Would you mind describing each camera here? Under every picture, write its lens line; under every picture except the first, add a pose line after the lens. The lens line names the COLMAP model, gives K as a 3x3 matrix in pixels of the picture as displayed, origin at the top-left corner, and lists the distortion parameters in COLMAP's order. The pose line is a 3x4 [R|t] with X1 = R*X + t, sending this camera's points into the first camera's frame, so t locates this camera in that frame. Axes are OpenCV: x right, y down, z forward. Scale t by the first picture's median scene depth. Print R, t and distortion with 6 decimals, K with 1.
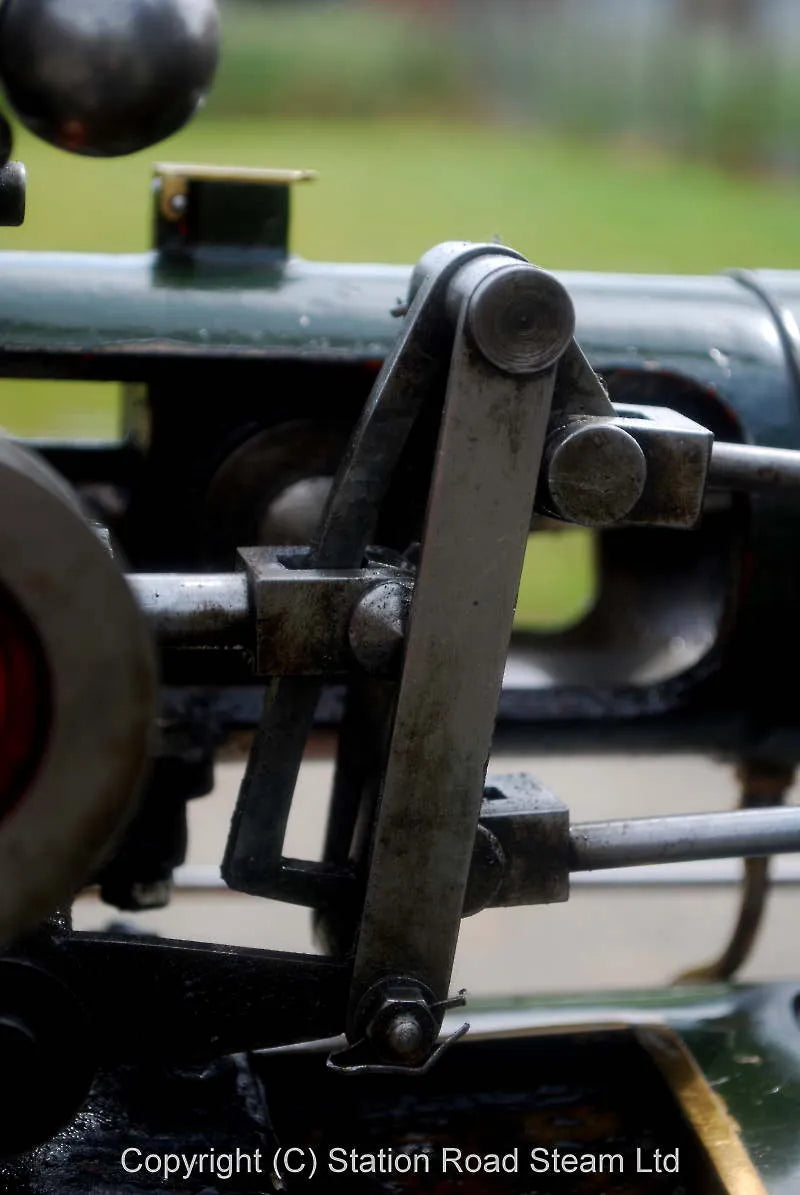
lens RADIAL K [[2750.9, 0, 400.0], [0, 2750.9, 597.5], [0, 0, 1]] dist [0.084534, 0.441988]
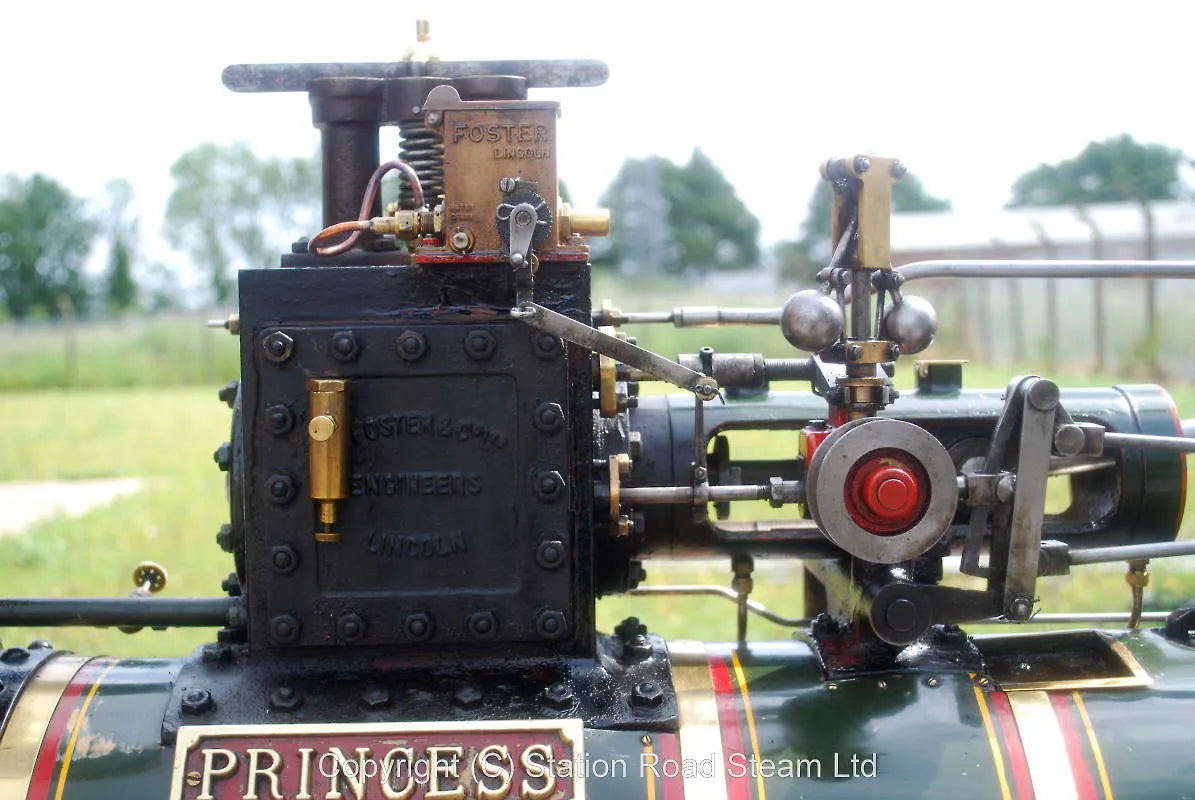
lens RADIAL K [[2033.3, 0, 597.5], [0, 2033.3, 400.0], [0, 0, 1]] dist [0.035697, 0.090961]
pose [[0.987203, -0.056612, -0.149081, -0.121284], [0.032466, 0.986635, -0.159679, 0.280031], [0.156128, 0.152795, 0.975847, -1.494029]]
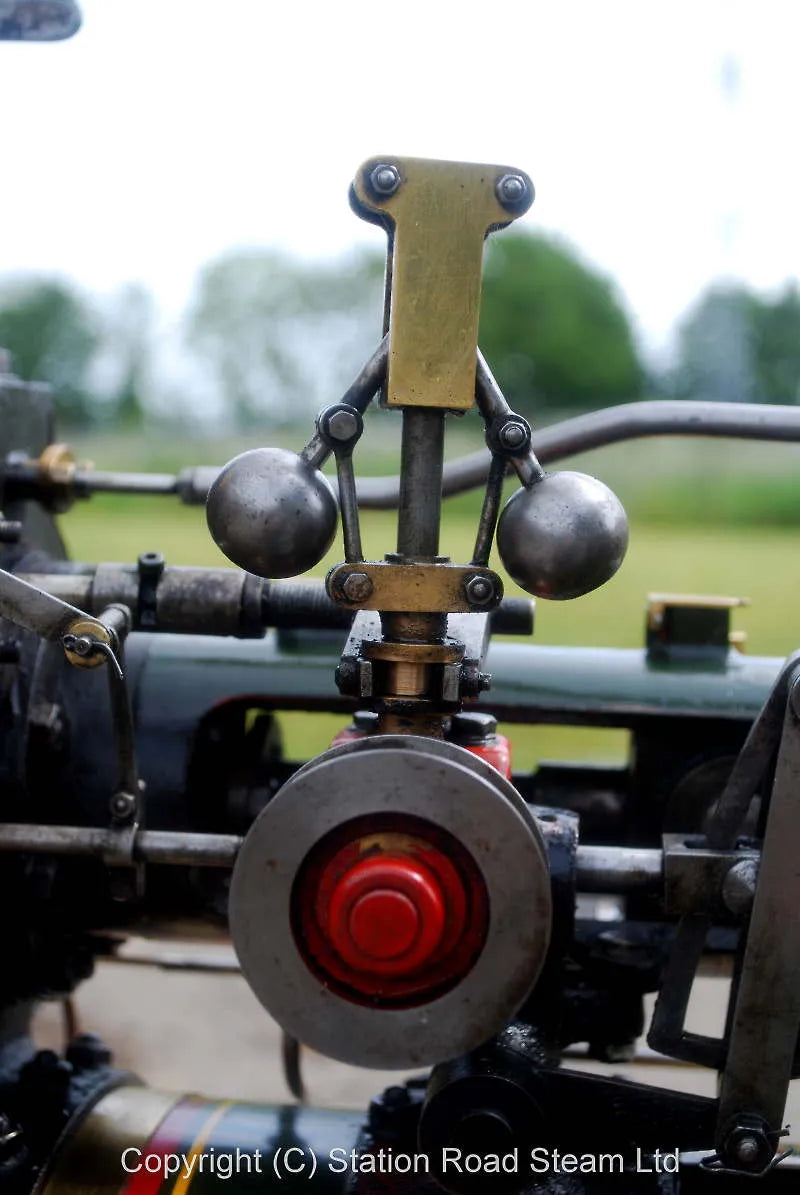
lens RADIAL K [[2033.3, 0, 441.9], [0, 2033.3, 595.9], [0, 0, 1]] dist [0.035697, 0.090961]
pose [[0.955627, 0.010325, -0.294400, 0.170771], [-0.050825, 0.990177, -0.130252, 0.005954], [0.290163, 0.139436, 0.946765, -0.191935]]
